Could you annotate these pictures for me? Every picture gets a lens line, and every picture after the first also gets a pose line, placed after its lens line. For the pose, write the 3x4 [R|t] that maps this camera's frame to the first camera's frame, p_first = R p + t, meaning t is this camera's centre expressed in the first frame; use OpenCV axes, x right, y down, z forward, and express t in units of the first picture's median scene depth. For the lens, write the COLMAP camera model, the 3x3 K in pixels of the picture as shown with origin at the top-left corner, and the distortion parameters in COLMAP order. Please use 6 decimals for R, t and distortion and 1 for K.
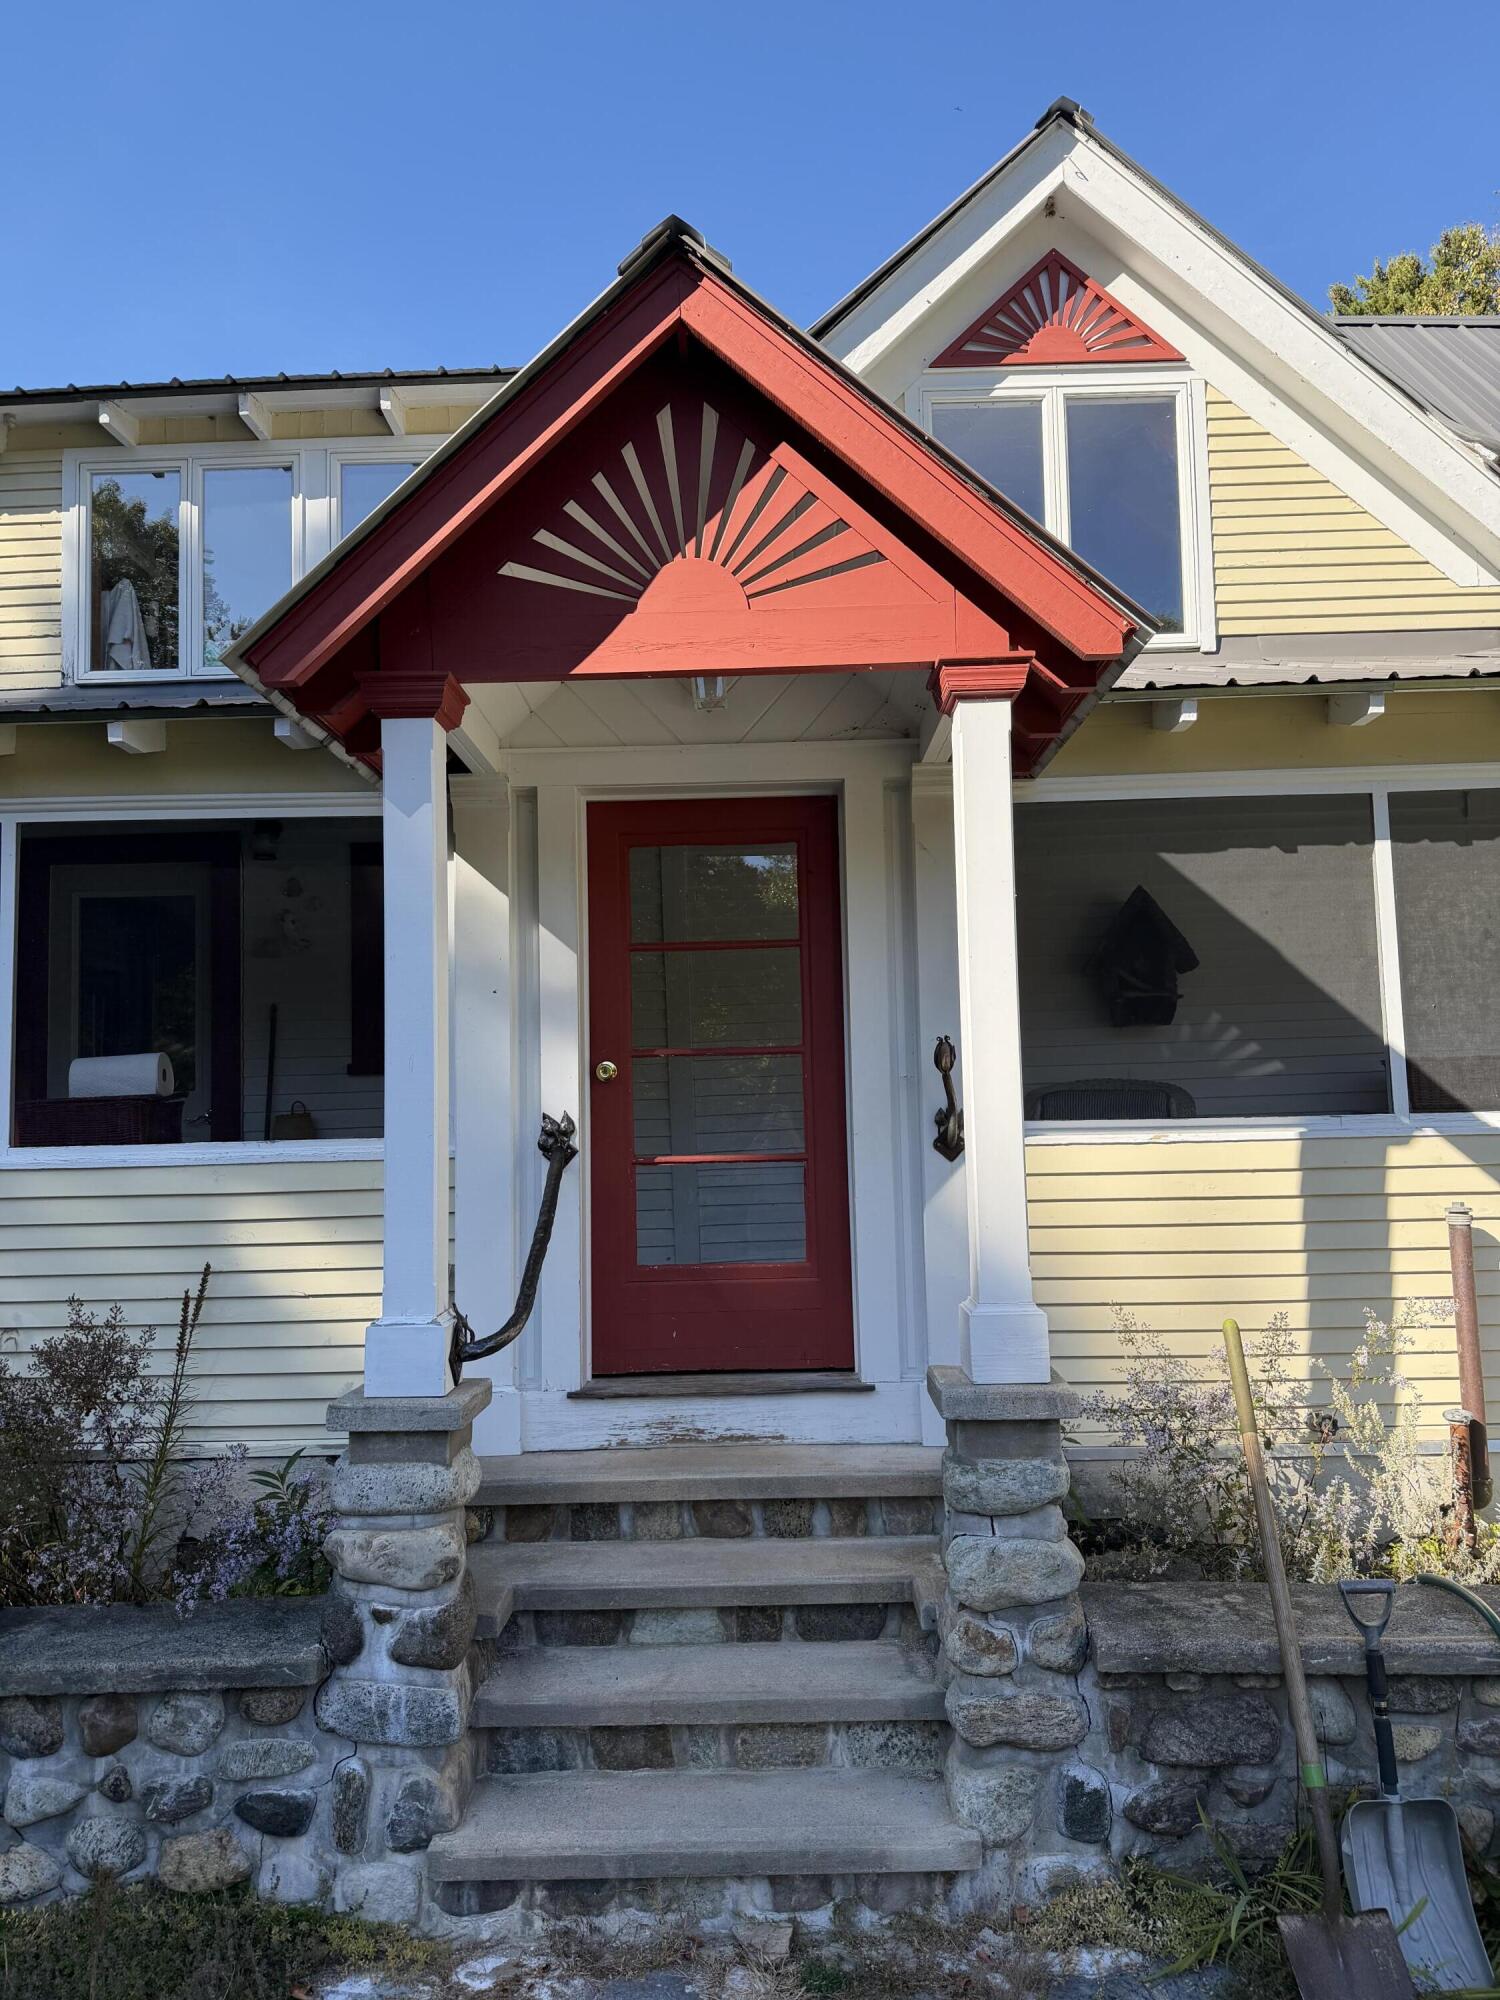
lens RADIAL K [[1403.2, 0, 748.4], [0, 1403.2, 998.9], [0, 0, 1]] dist [0.038796, -0.037226]
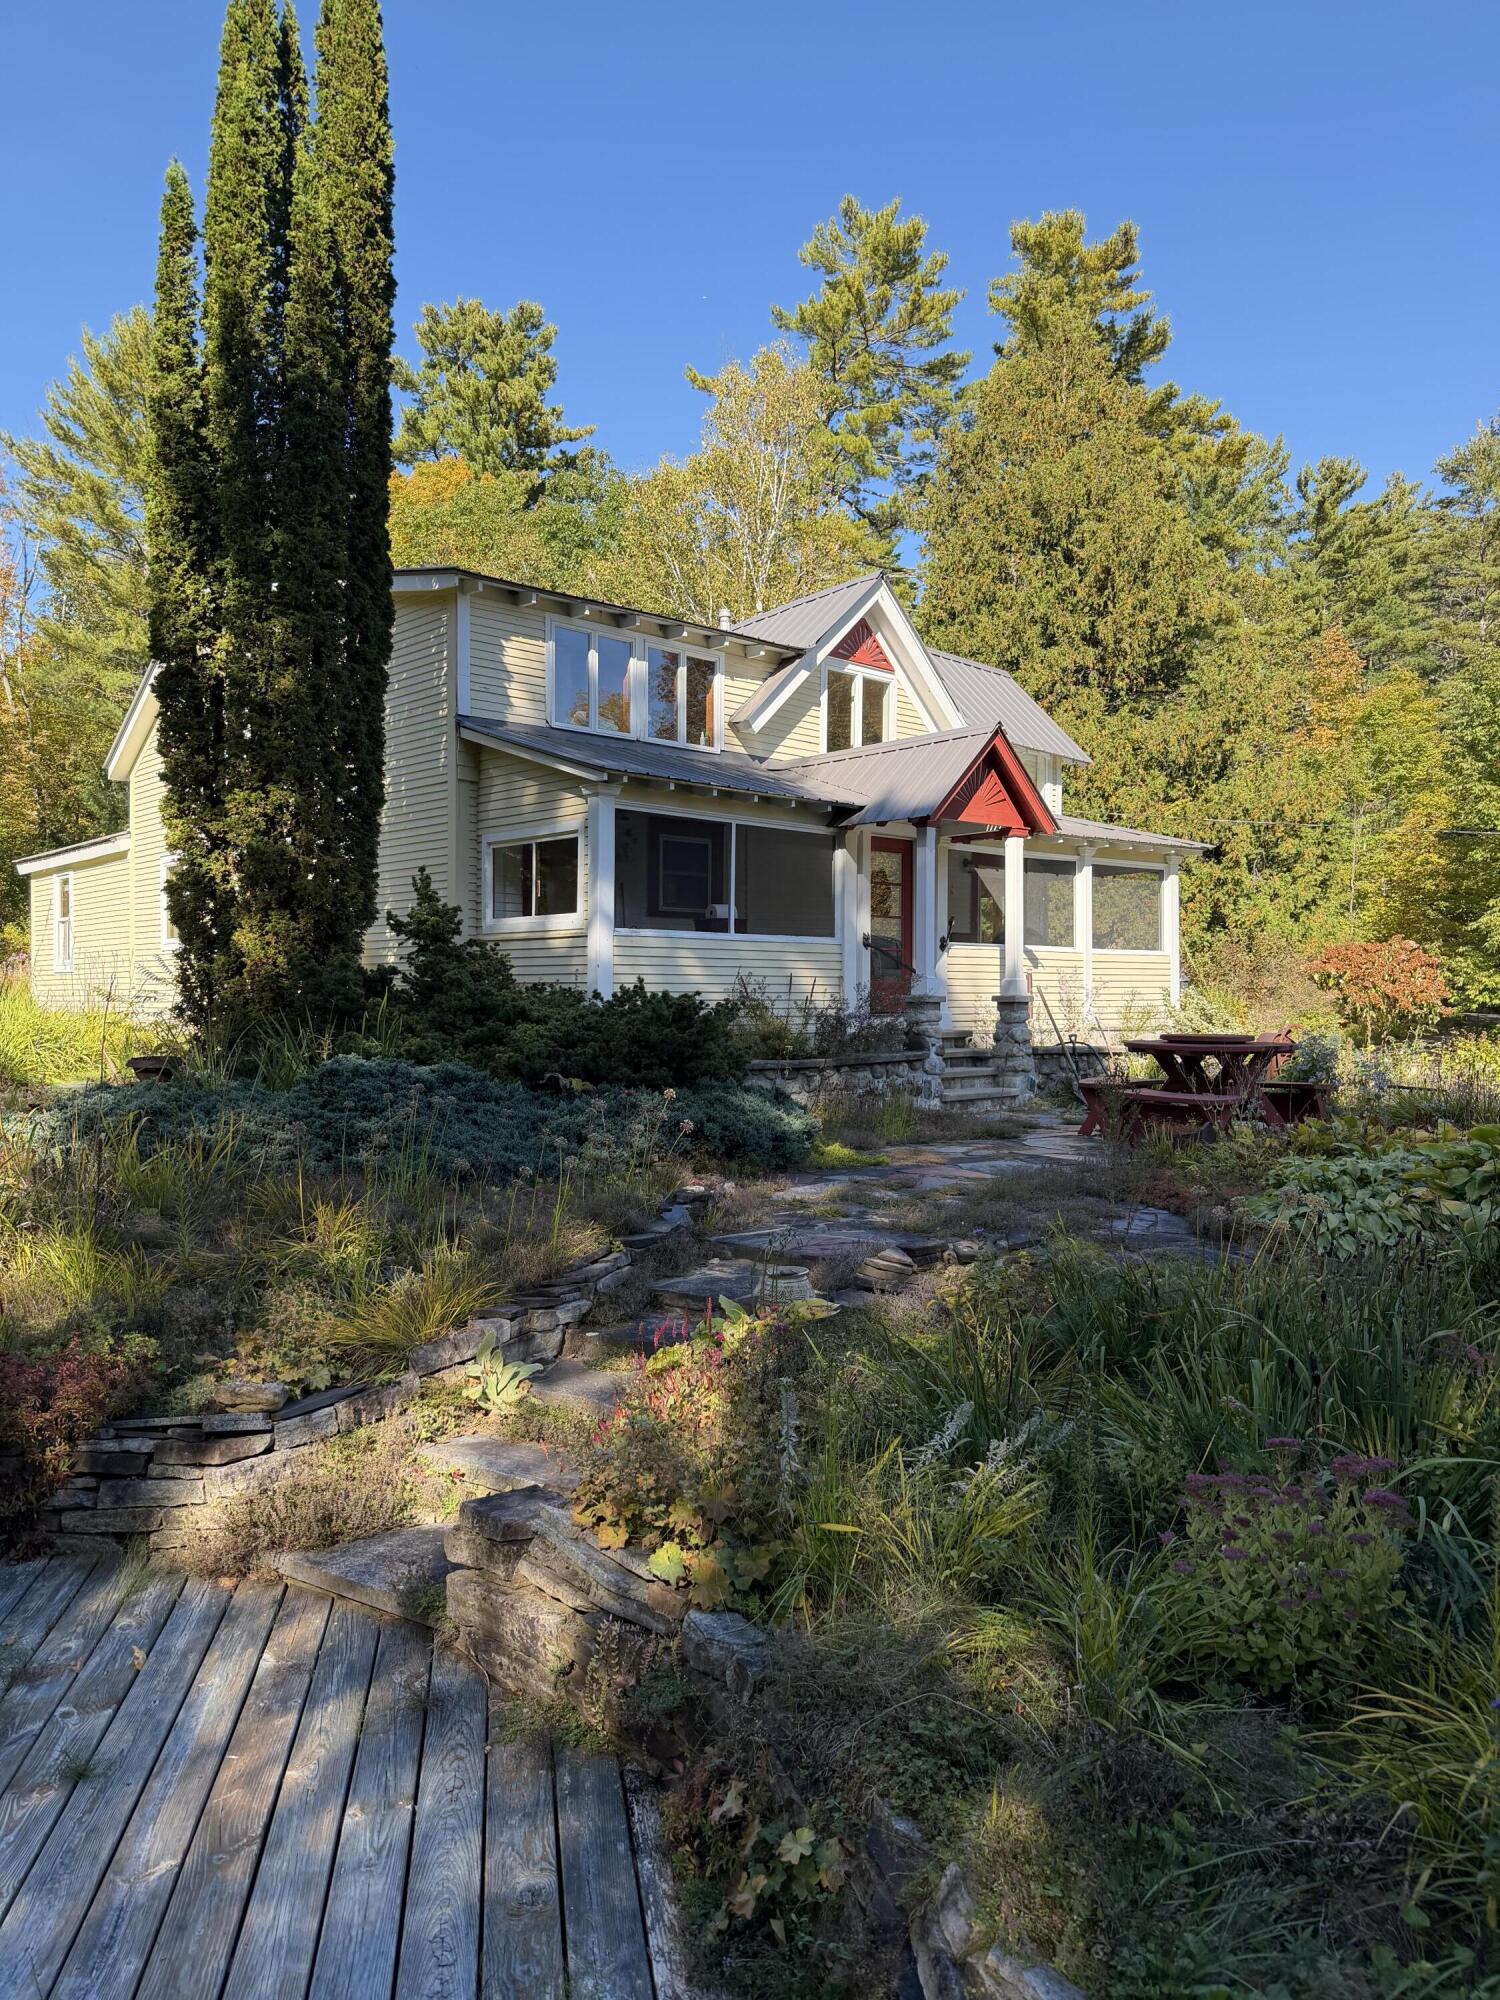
lens RADIAL K [[1403.2, 0, 756.2], [0, 1403.2, 1000.3], [0, 0, 1]] dist [0.038796, -0.037226]
pose [[0.720682, 0.024395, 0.692836, -1.726453], [-0.072974, 0.996498, 0.040820, 0.083583], [-0.689414, -0.079977, 0.719939, -0.799254]]
